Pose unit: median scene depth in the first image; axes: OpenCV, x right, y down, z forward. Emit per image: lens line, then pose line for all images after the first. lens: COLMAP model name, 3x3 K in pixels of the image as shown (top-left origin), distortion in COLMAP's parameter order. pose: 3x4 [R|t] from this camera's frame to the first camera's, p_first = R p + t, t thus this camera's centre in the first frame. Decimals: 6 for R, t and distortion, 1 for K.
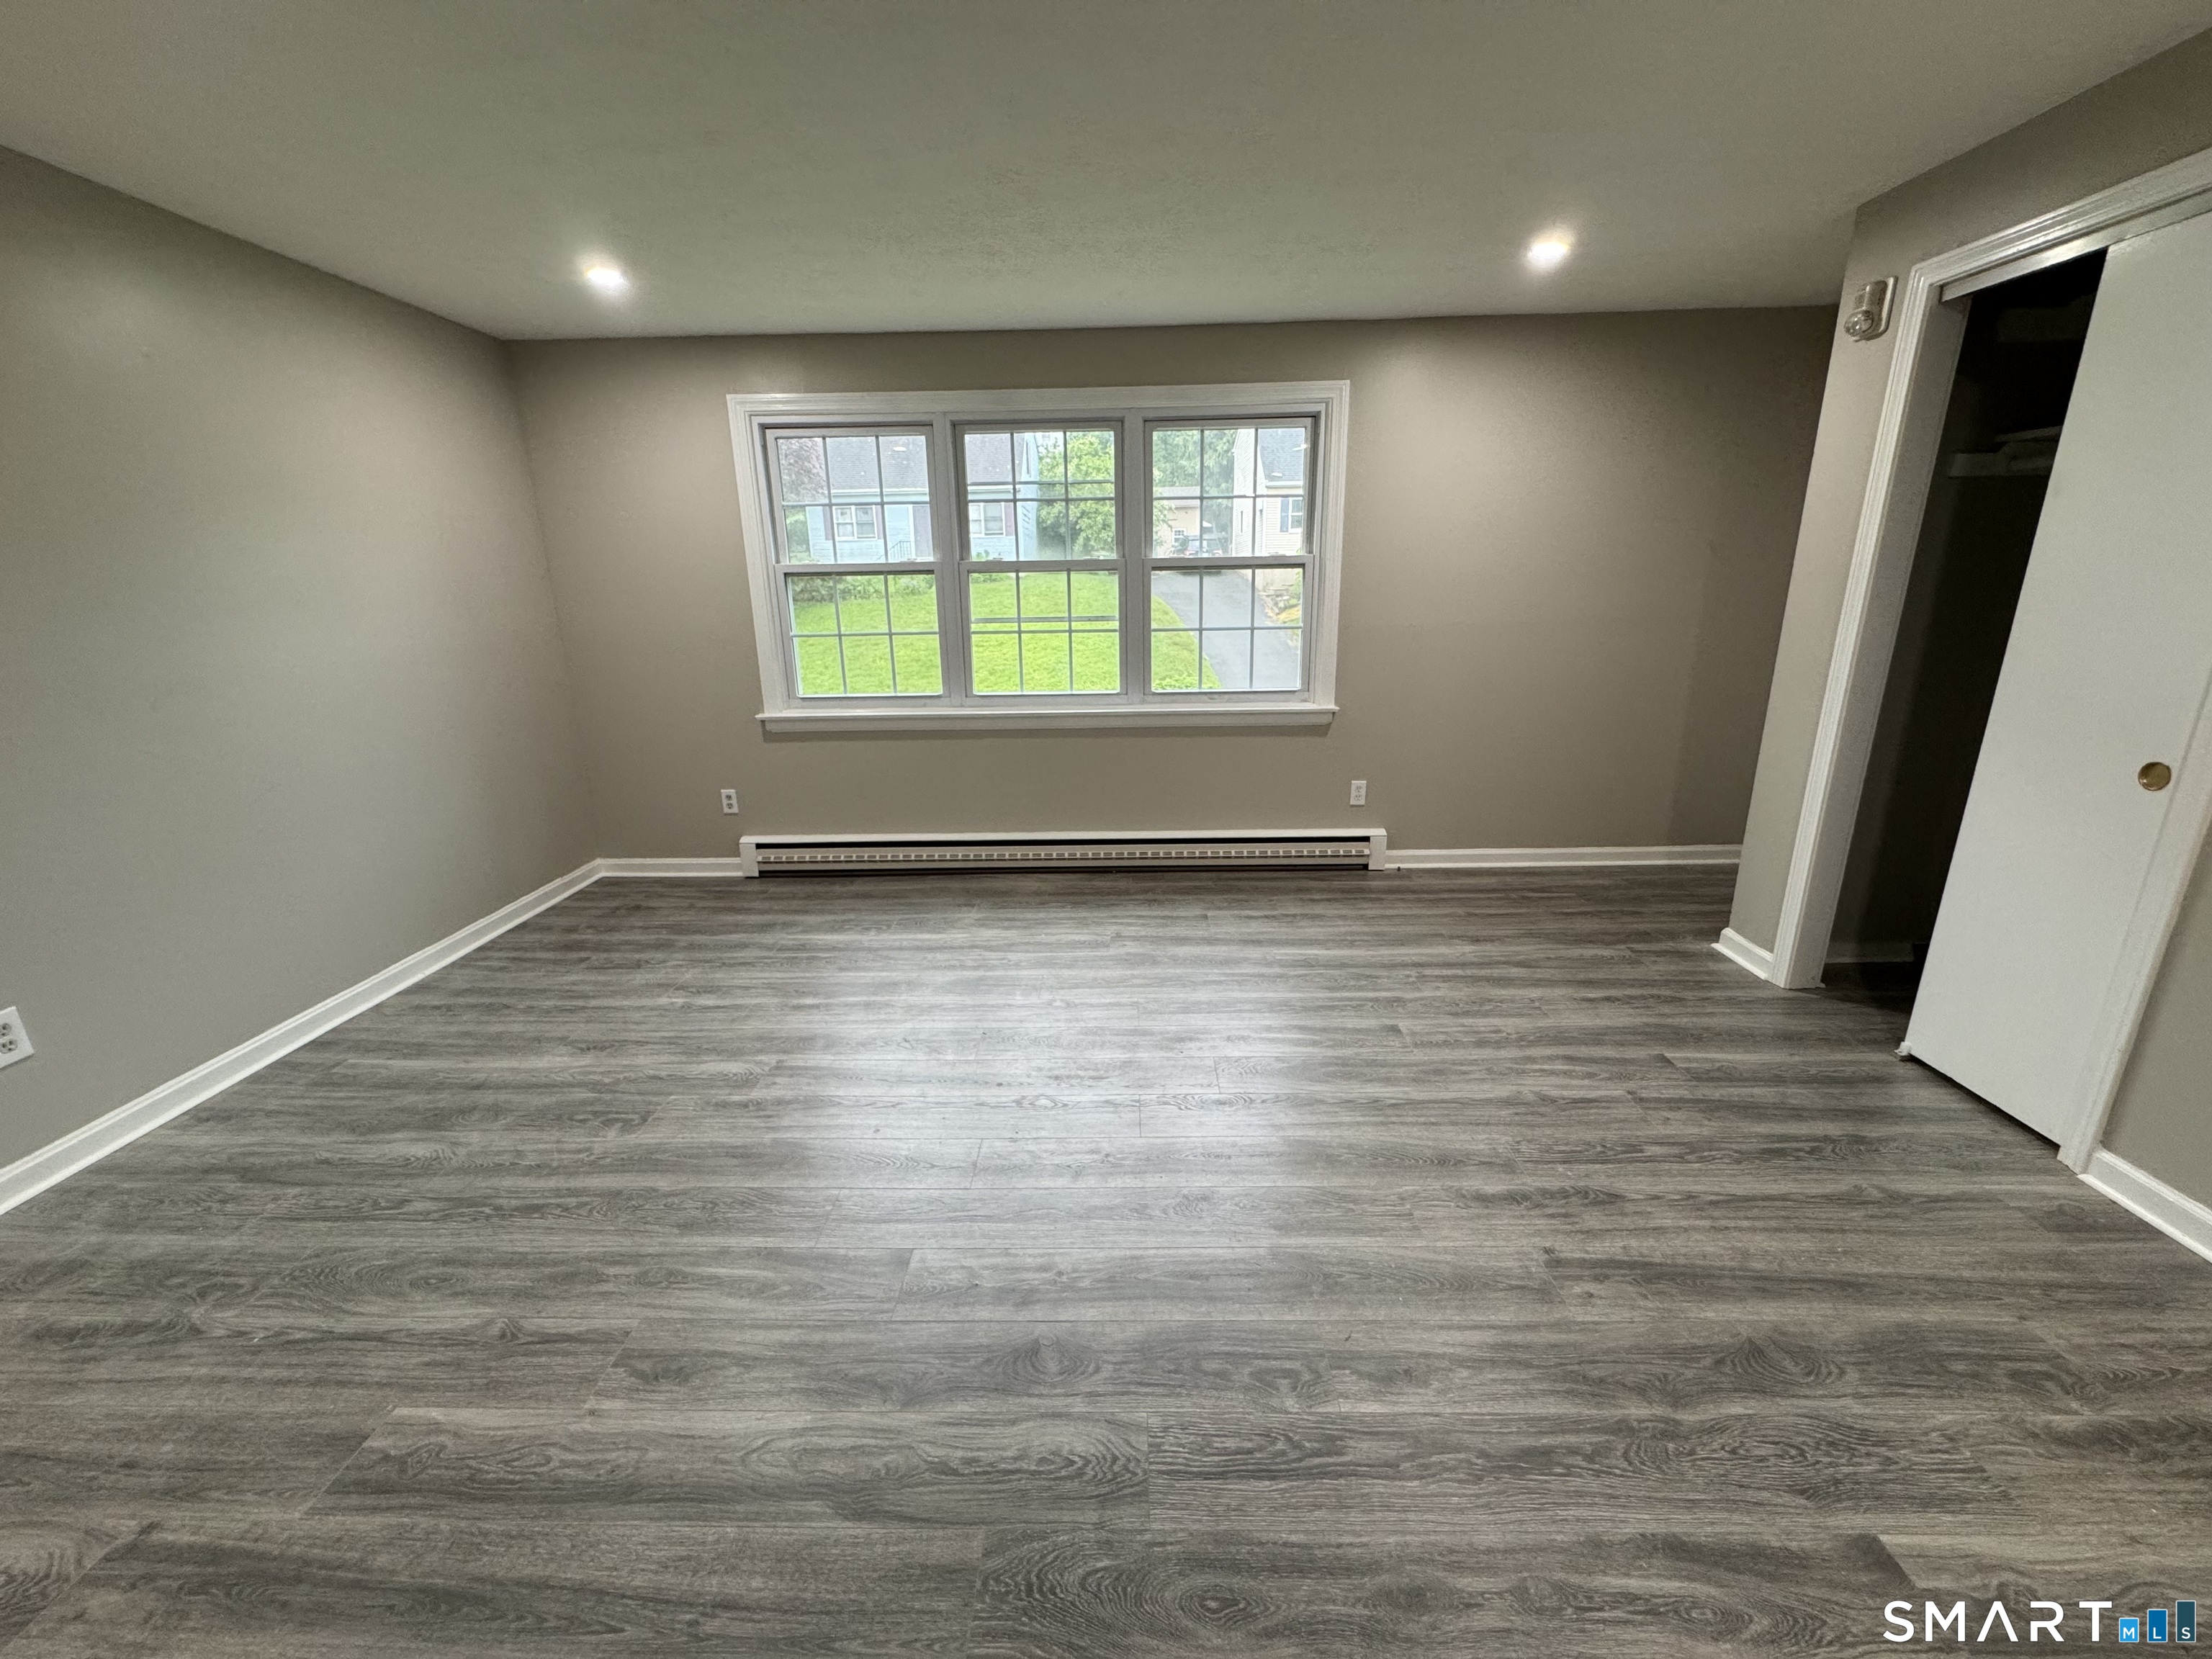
lens RADIAL K [[883.0, 0, 1106.0], [0, 883.0, 829.5], [0, 0, 1]] dist [-0.001527, 0.000085]
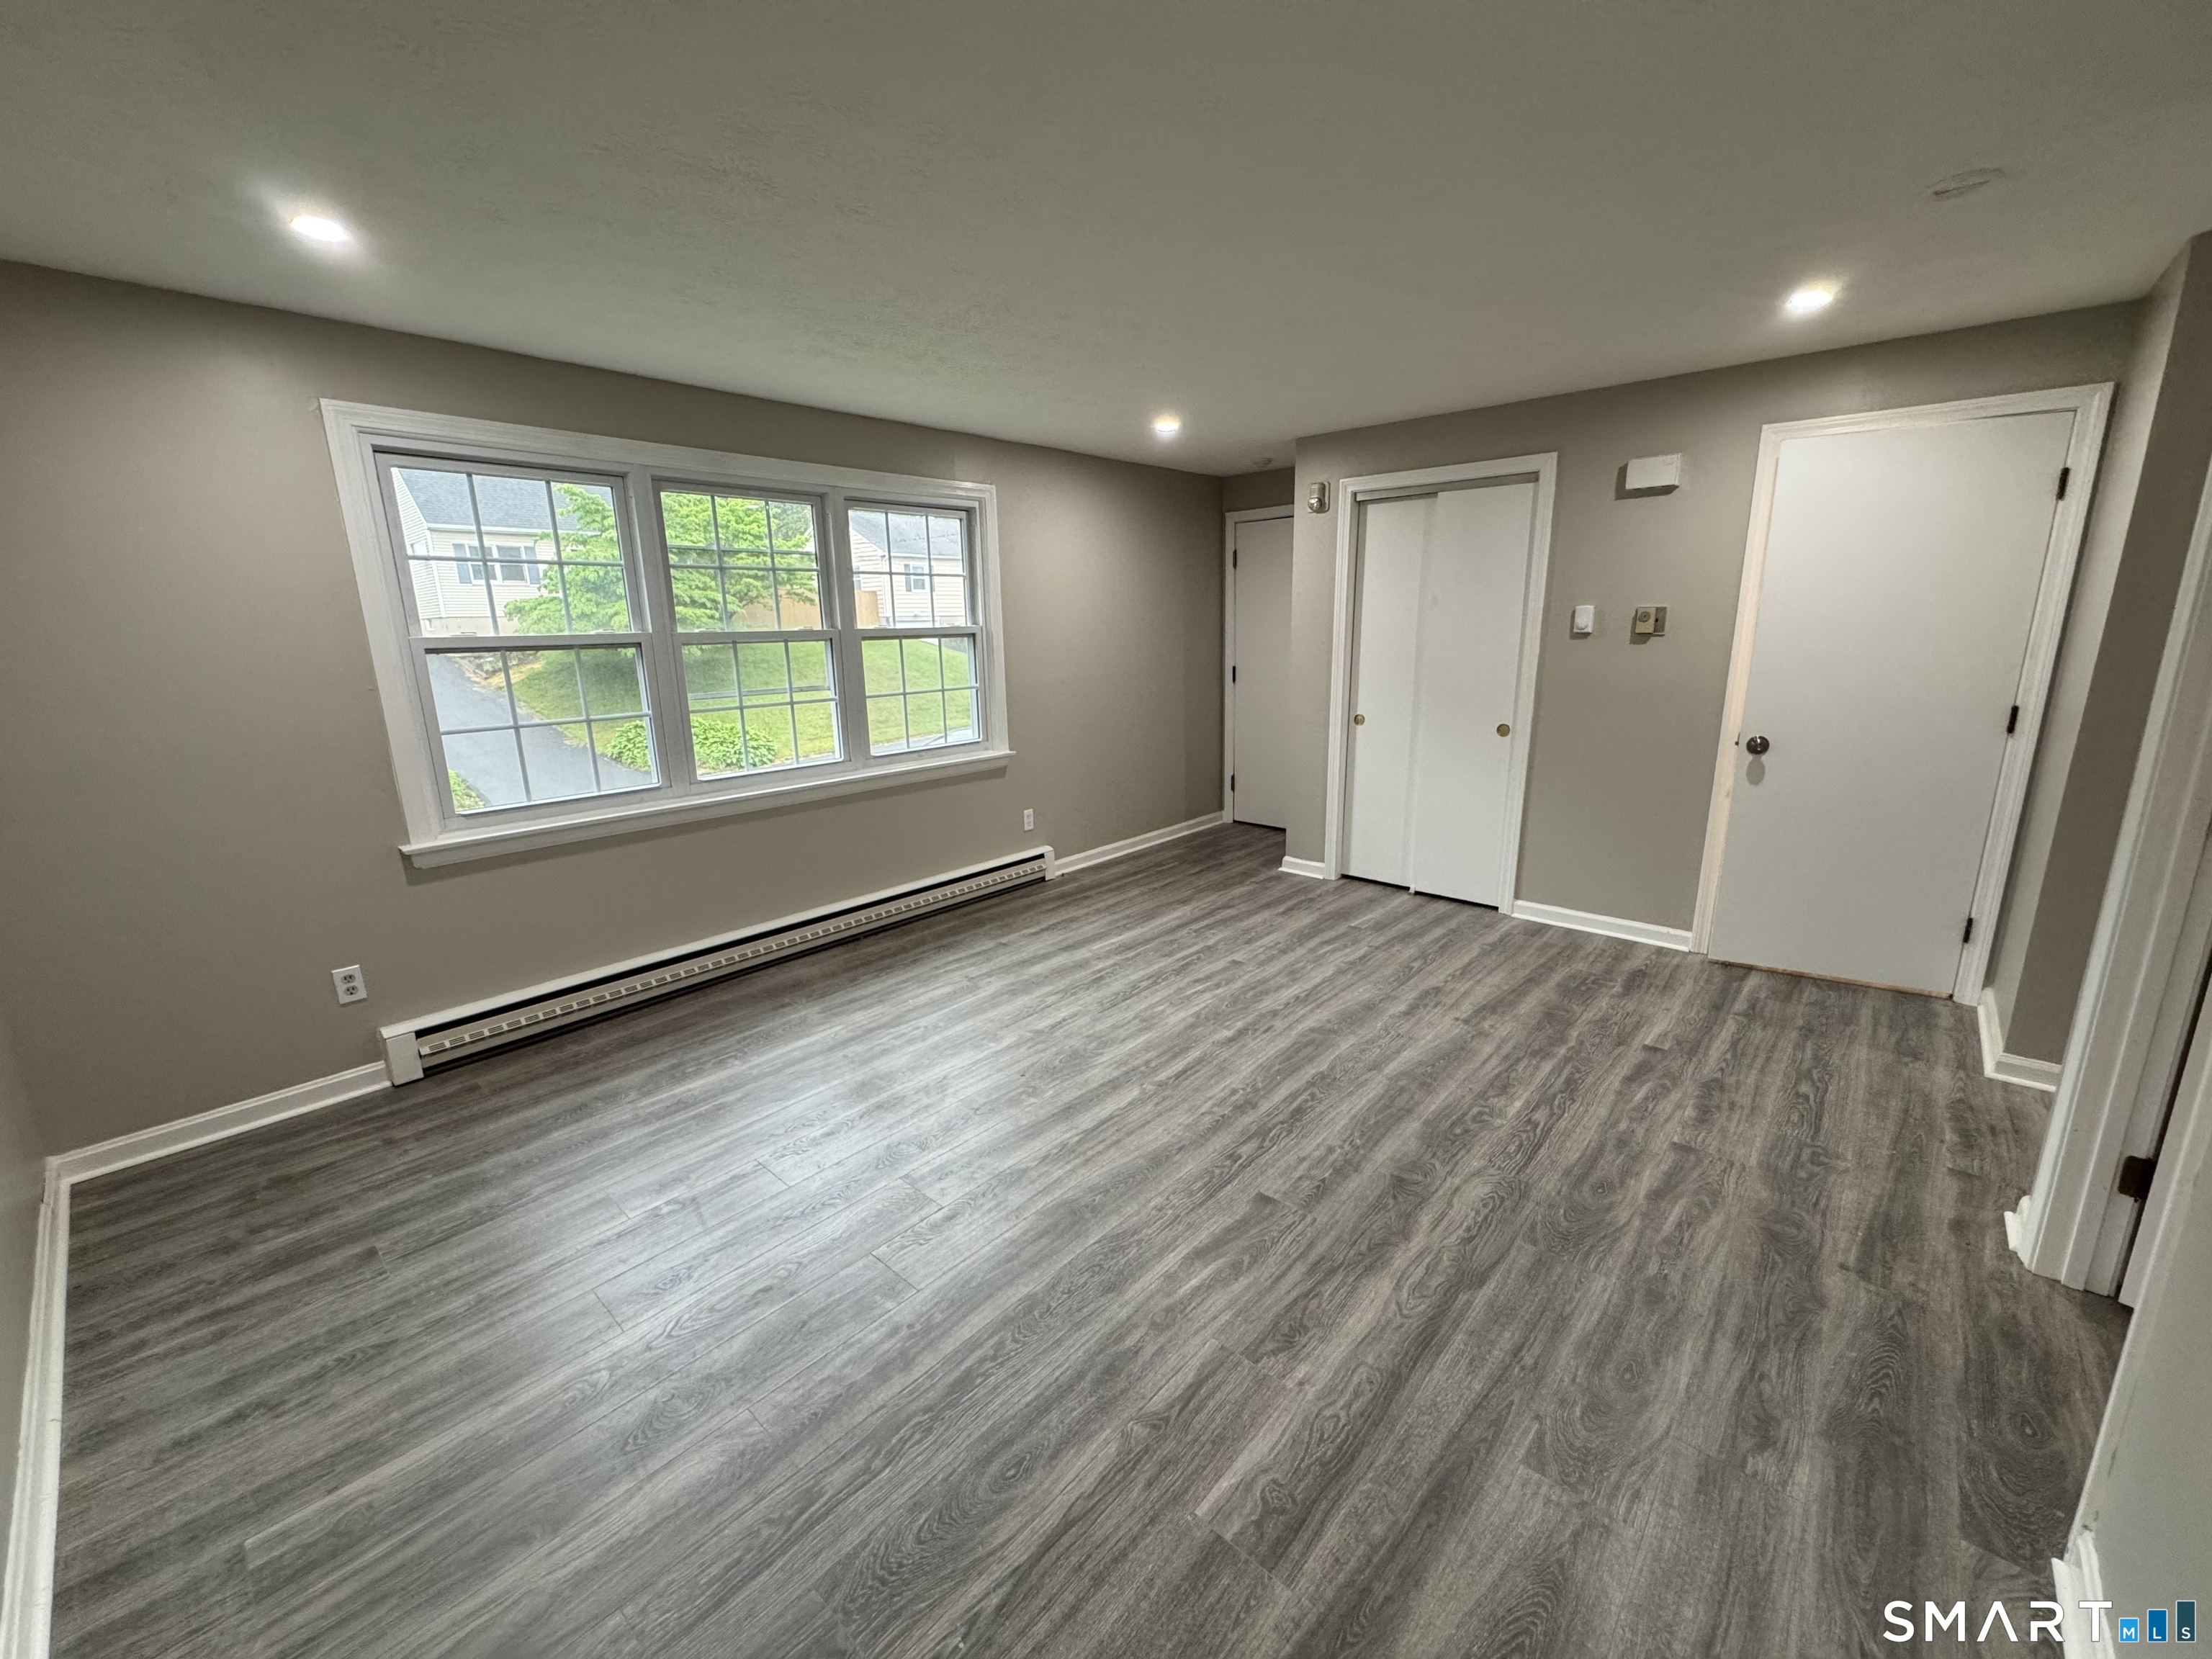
lens RADIAL K [[883.0, 0, 1106.0], [0, 883.0, 829.5], [0, 0, 1]] dist [-0.001527, 0.000085]
pose [[0.651240, -0.169083, 0.739795, -0.590665], [0.212203, 0.976548, 0.036392, -0.055036], [-0.728599, 0.133287, 0.671847, 0.128006]]
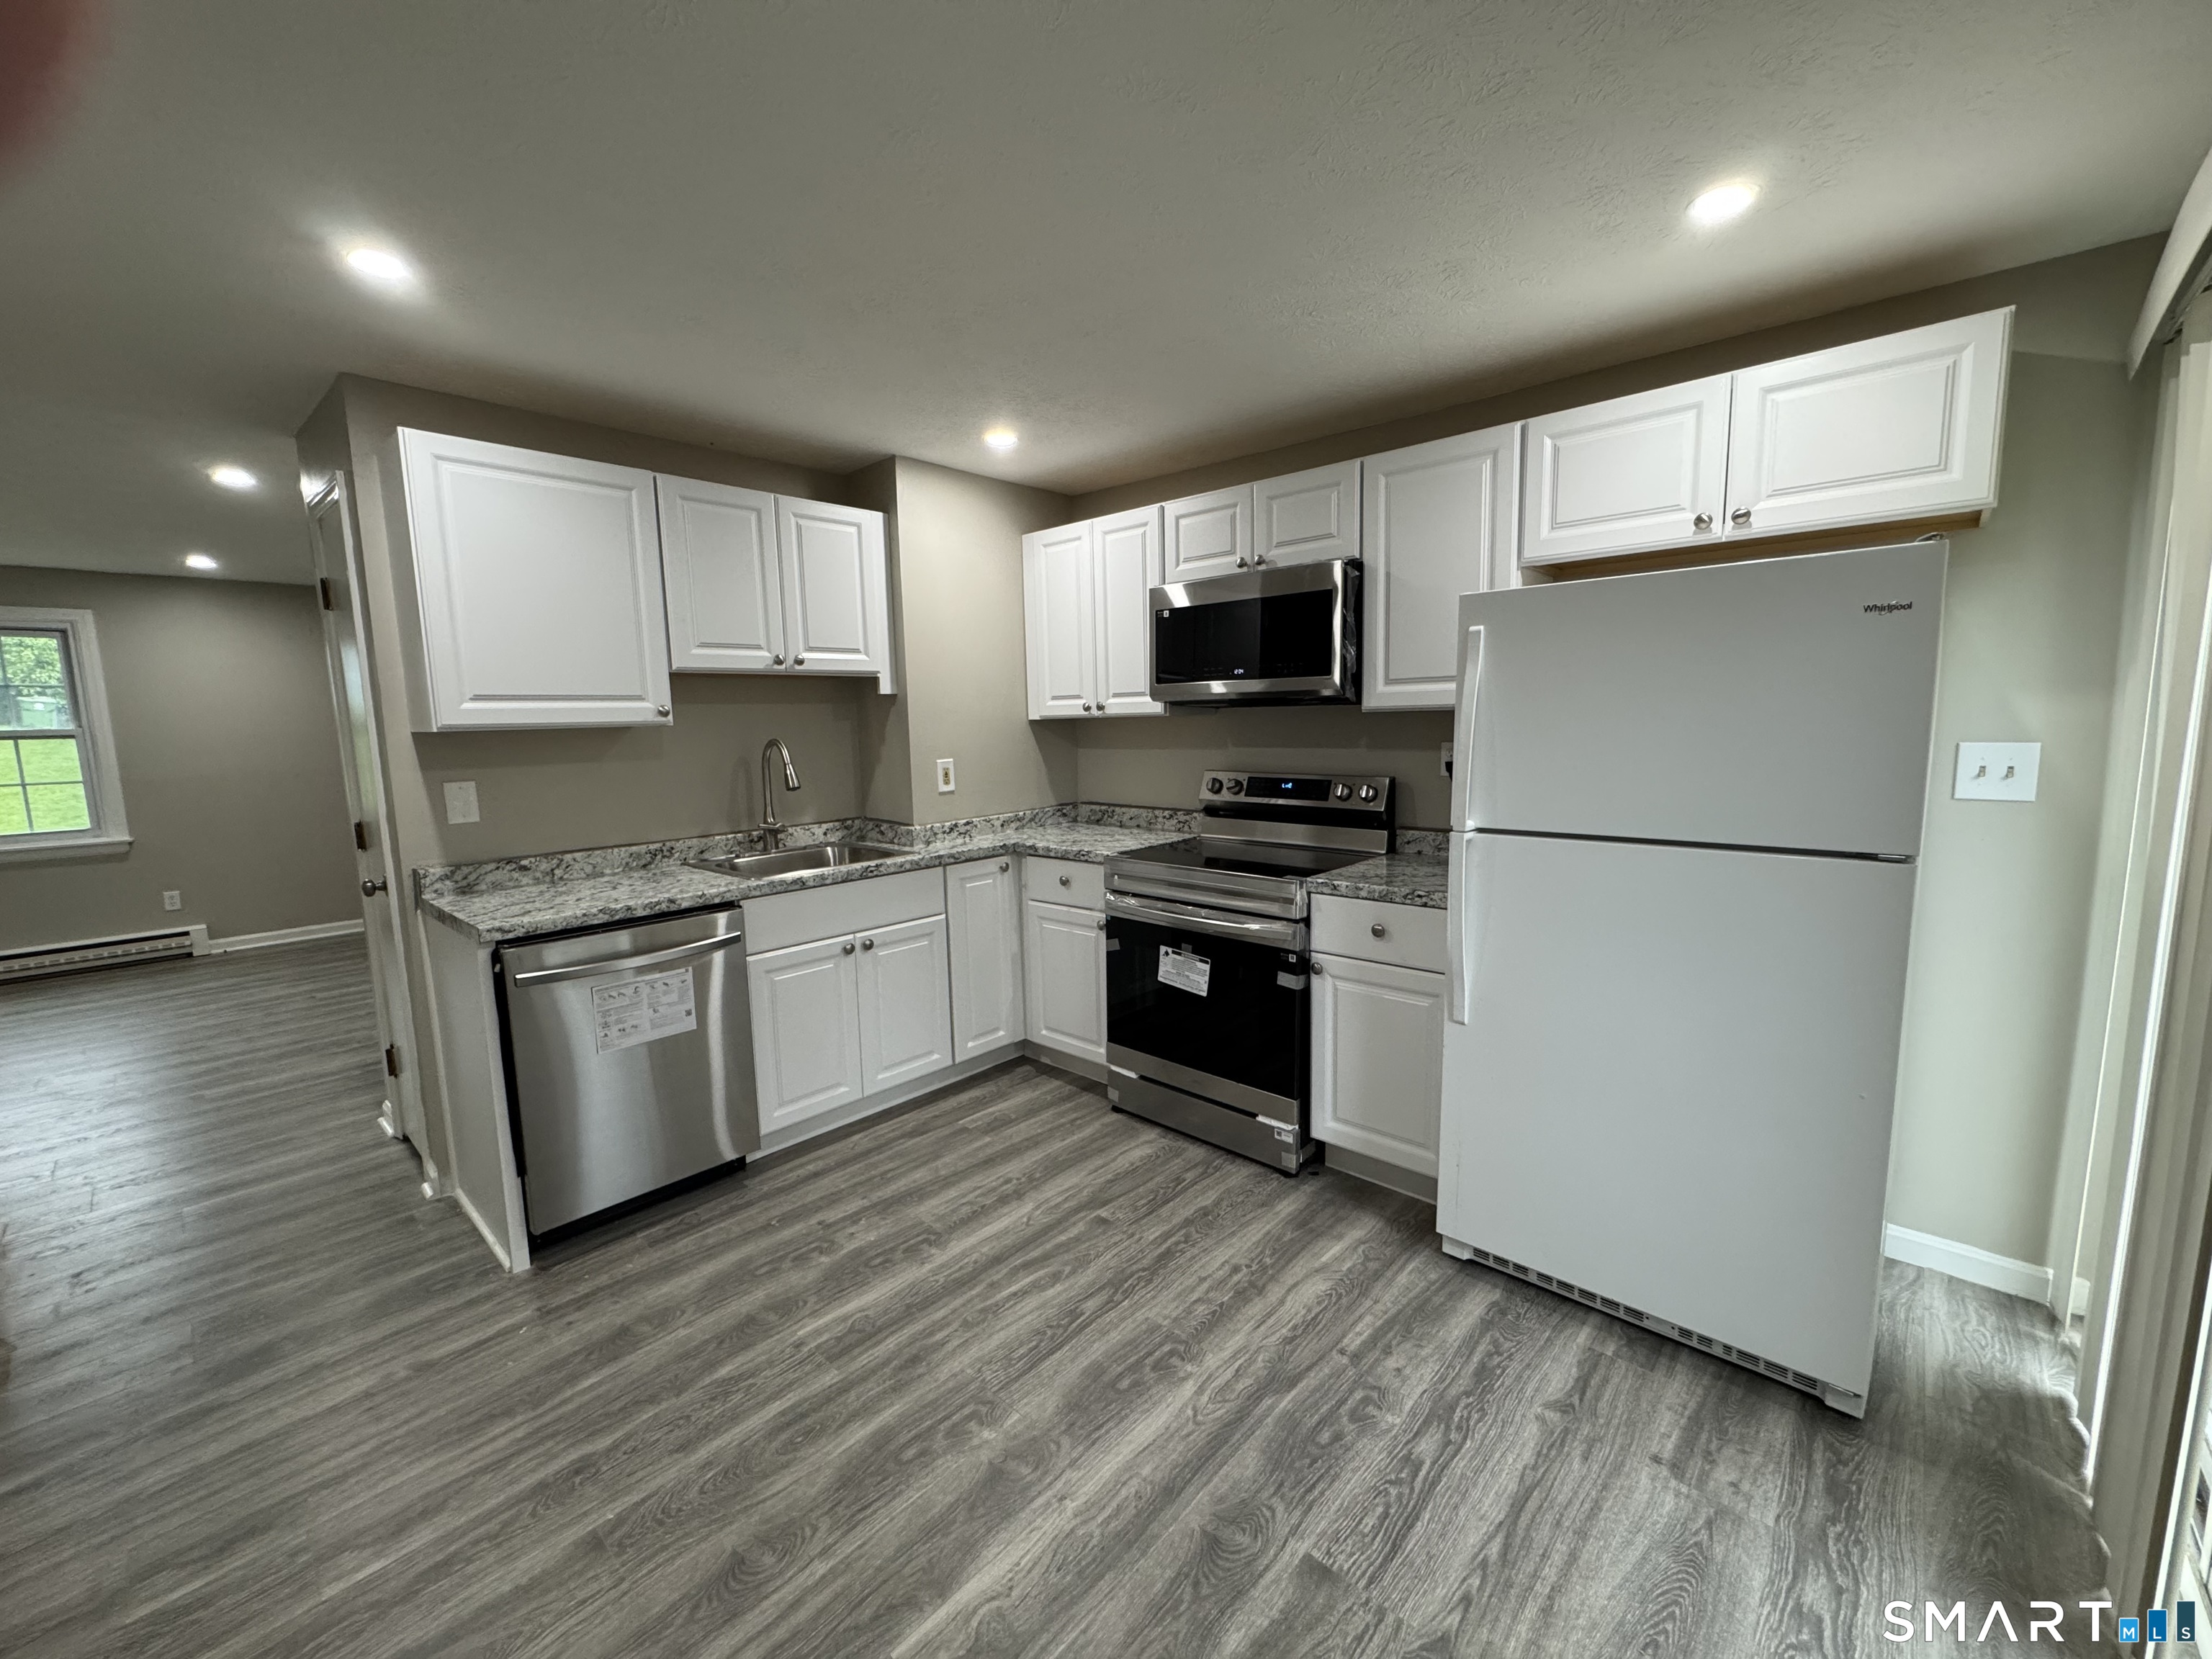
lens RADIAL K [[879.2, 0, 1109.2], [0, 879.2, 816.3], [0, 0, 1]] dist [-0.000797, -0.000198]
pose [[0.654523, -0.088547, 0.750839, 0.250161], [0.215954, 0.973639, -0.073430, 0.259745], [-0.724543, 0.210208, 0.656391, -1.003936]]
